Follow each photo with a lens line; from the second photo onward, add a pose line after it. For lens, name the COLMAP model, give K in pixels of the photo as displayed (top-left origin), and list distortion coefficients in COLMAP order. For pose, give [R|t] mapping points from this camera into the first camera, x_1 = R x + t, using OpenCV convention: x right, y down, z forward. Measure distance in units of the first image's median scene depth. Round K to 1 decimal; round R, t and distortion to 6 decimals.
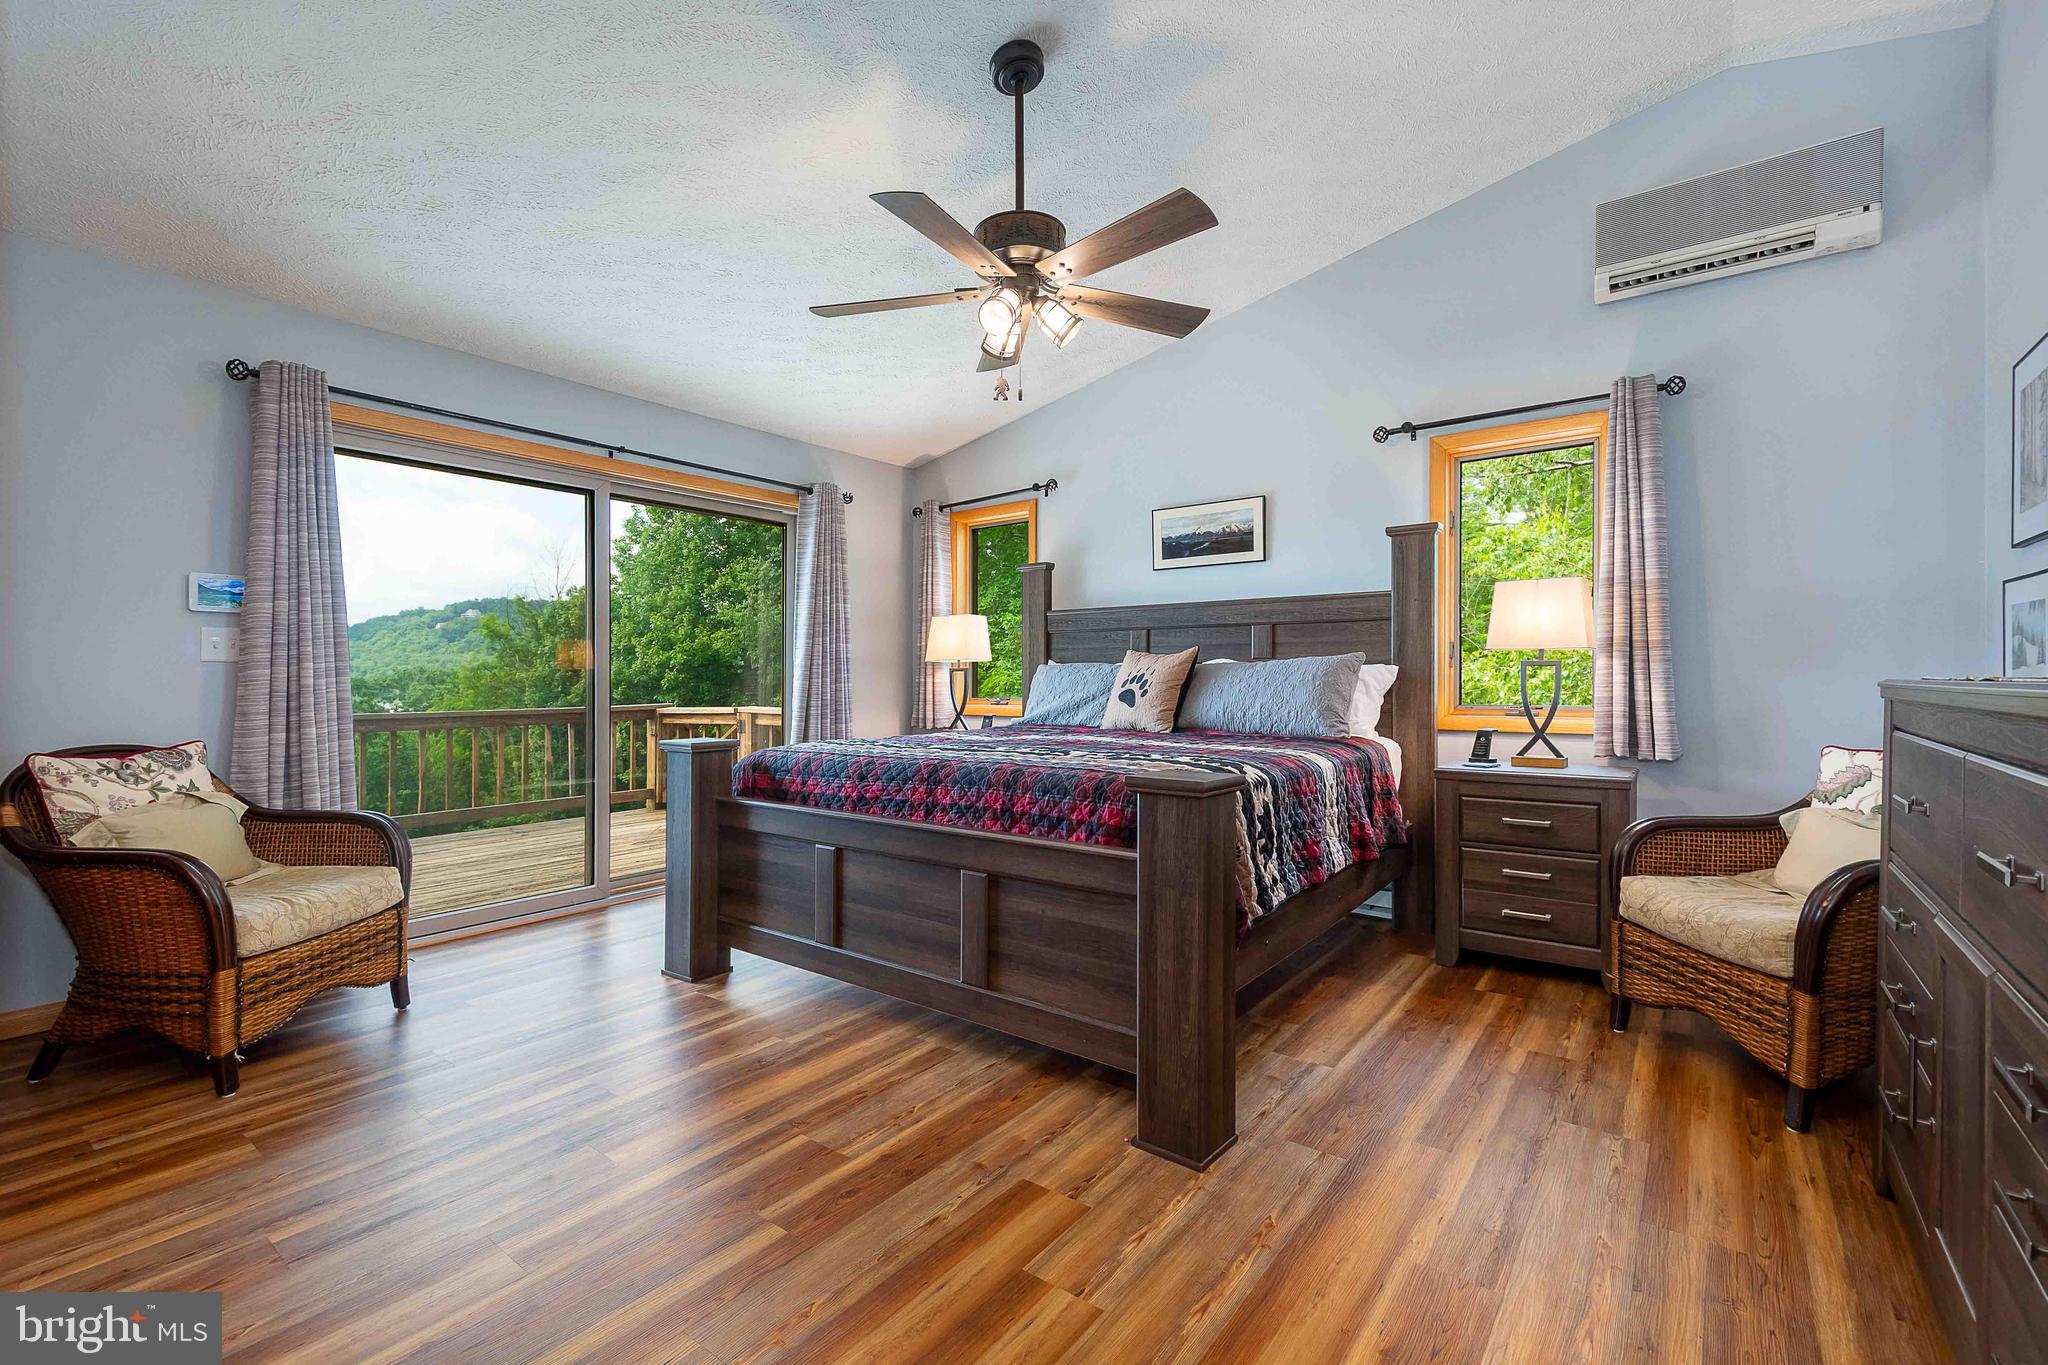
lens RADIAL K [[904.7, 0, 979.5], [0, 904.7, 676.4], [0, 0, 1]] dist [0.014841, -0.004908]
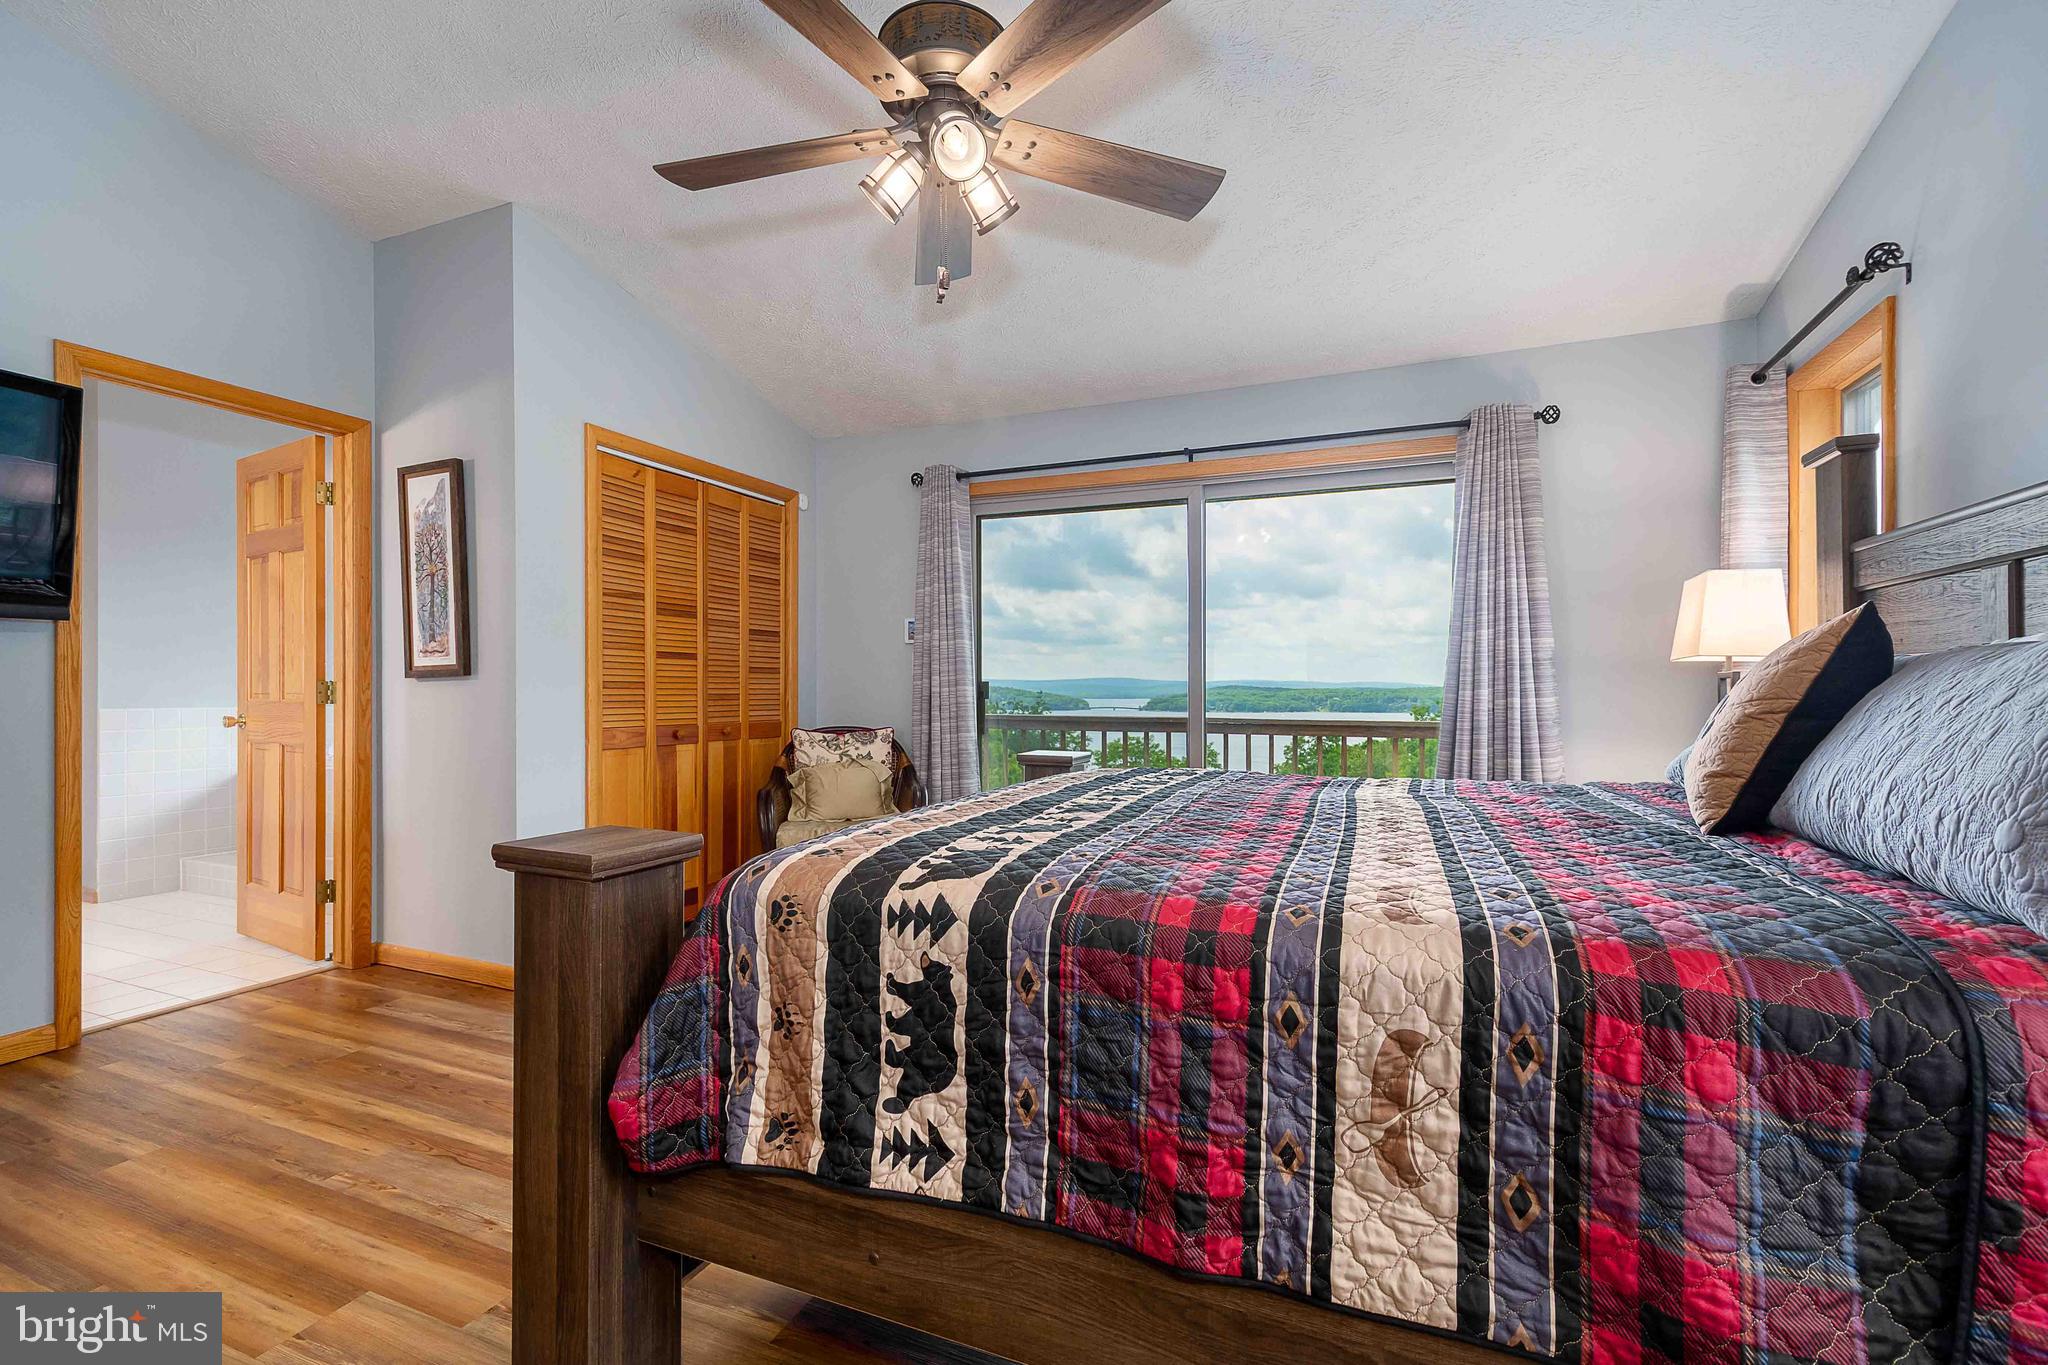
lens RADIAL K [[904.7, 0, 1030.2], [0, 904.7, 688.1], [0, 0, 1]] dist [0.014841, -0.004908]
pose [[0.259454, 0.001418, -0.965754, 0.492526], [-0.008125, 0.999967, -0.000715, 0.002308], [0.965721, 0.008032, 0.259457, 0.600824]]
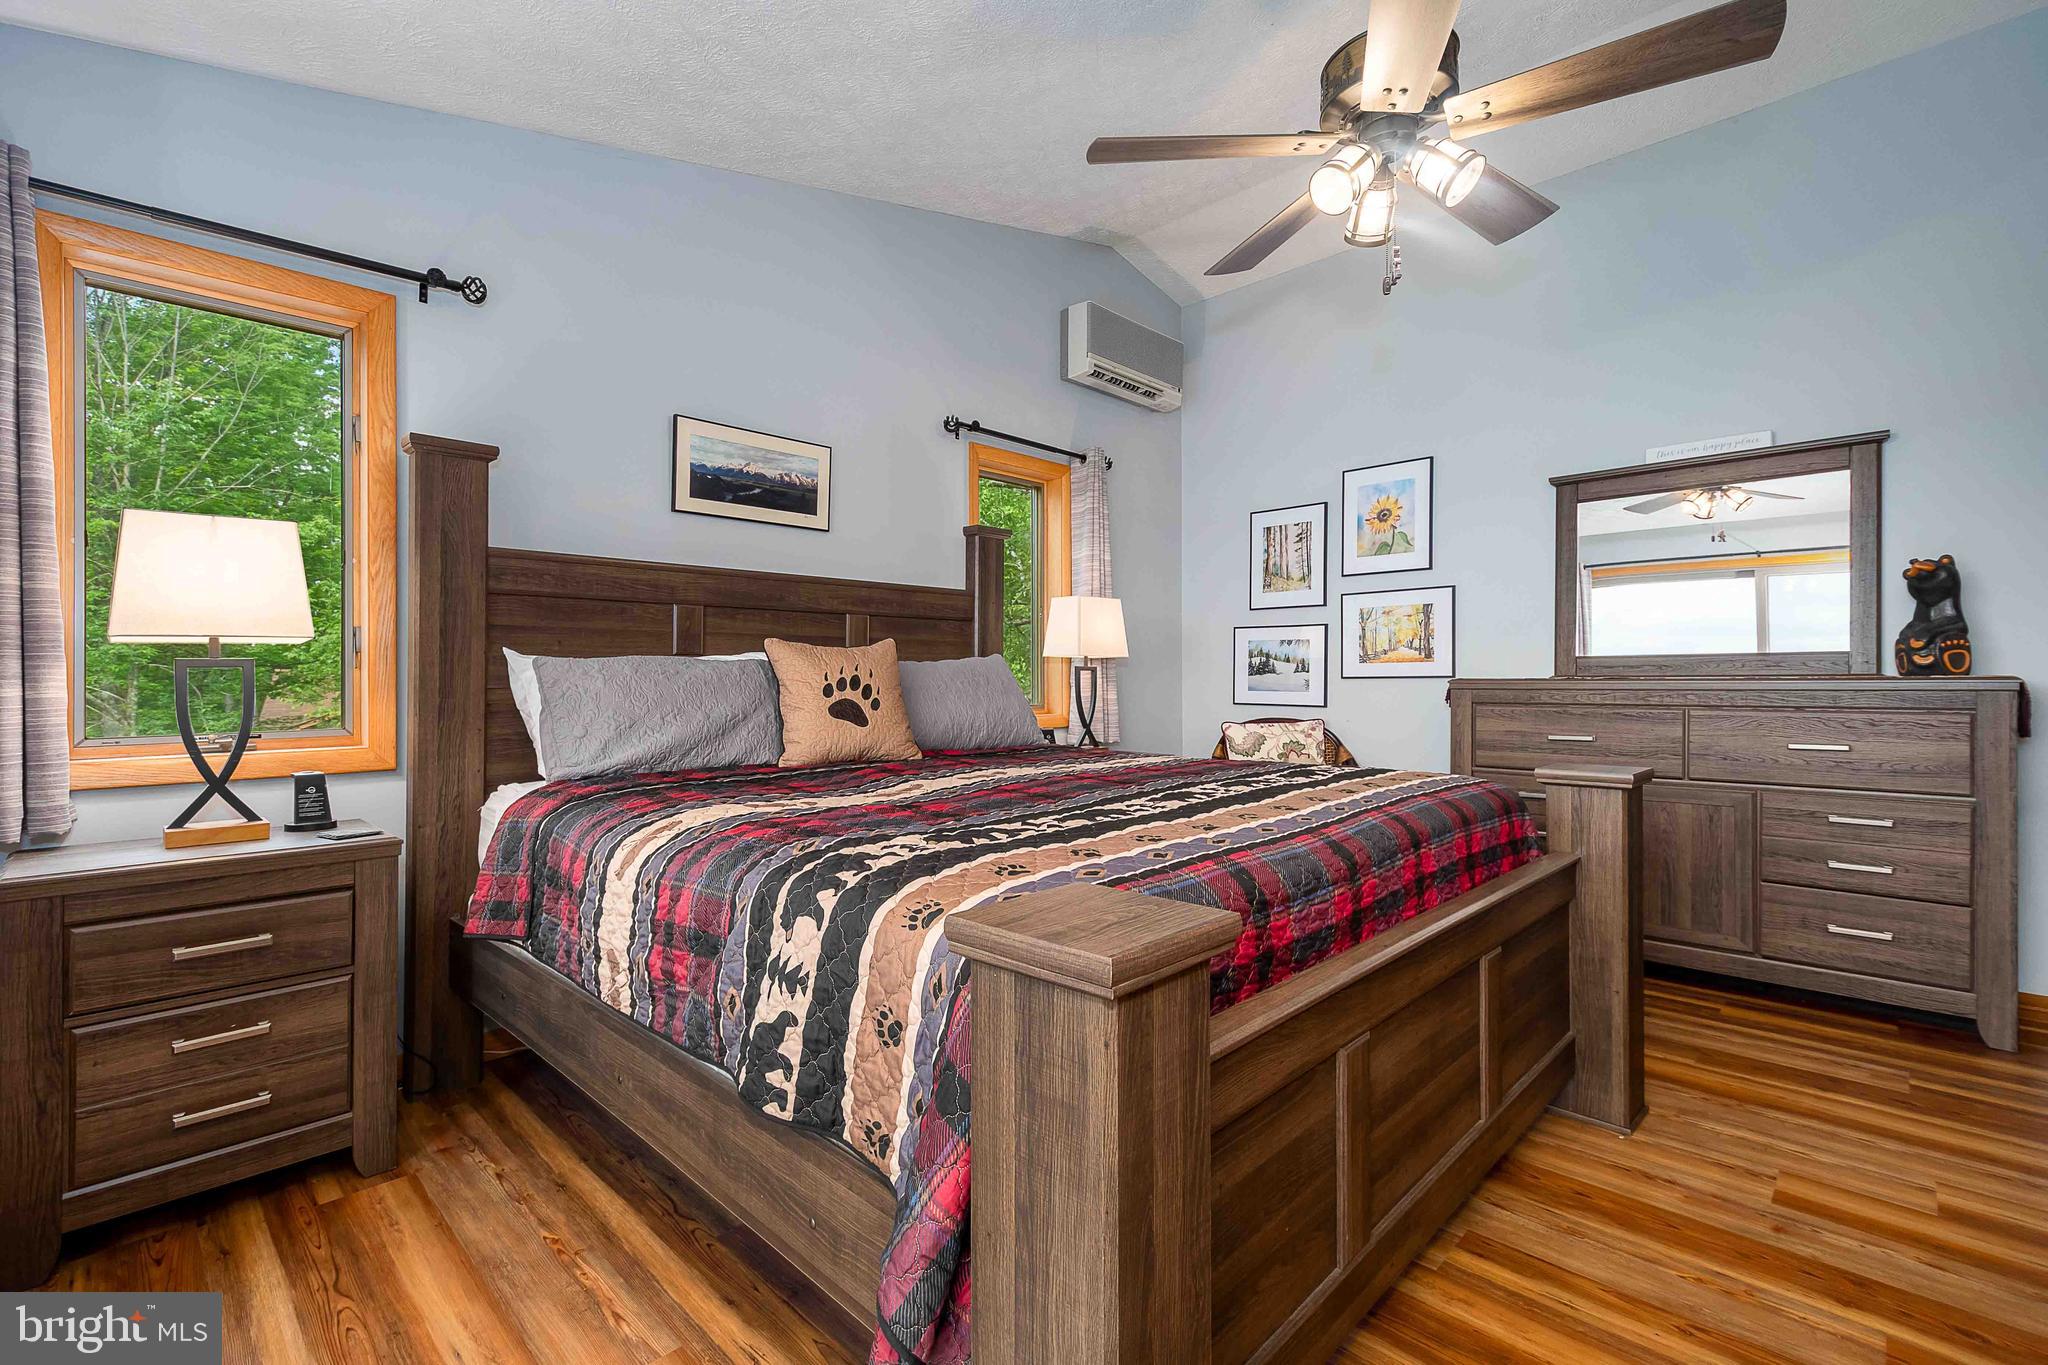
lens RADIAL K [[904.7, 0, 1021.9], [0, 904.7, 679.6], [0, 0, 1]] dist [0.014841, -0.004908]
pose [[0.093549, 0.000930, 0.995614, -0.477292], [0.005352, 0.999985, -0.001437, 0.001381], [-0.995600, 0.005463, 0.093543, 0.825553]]
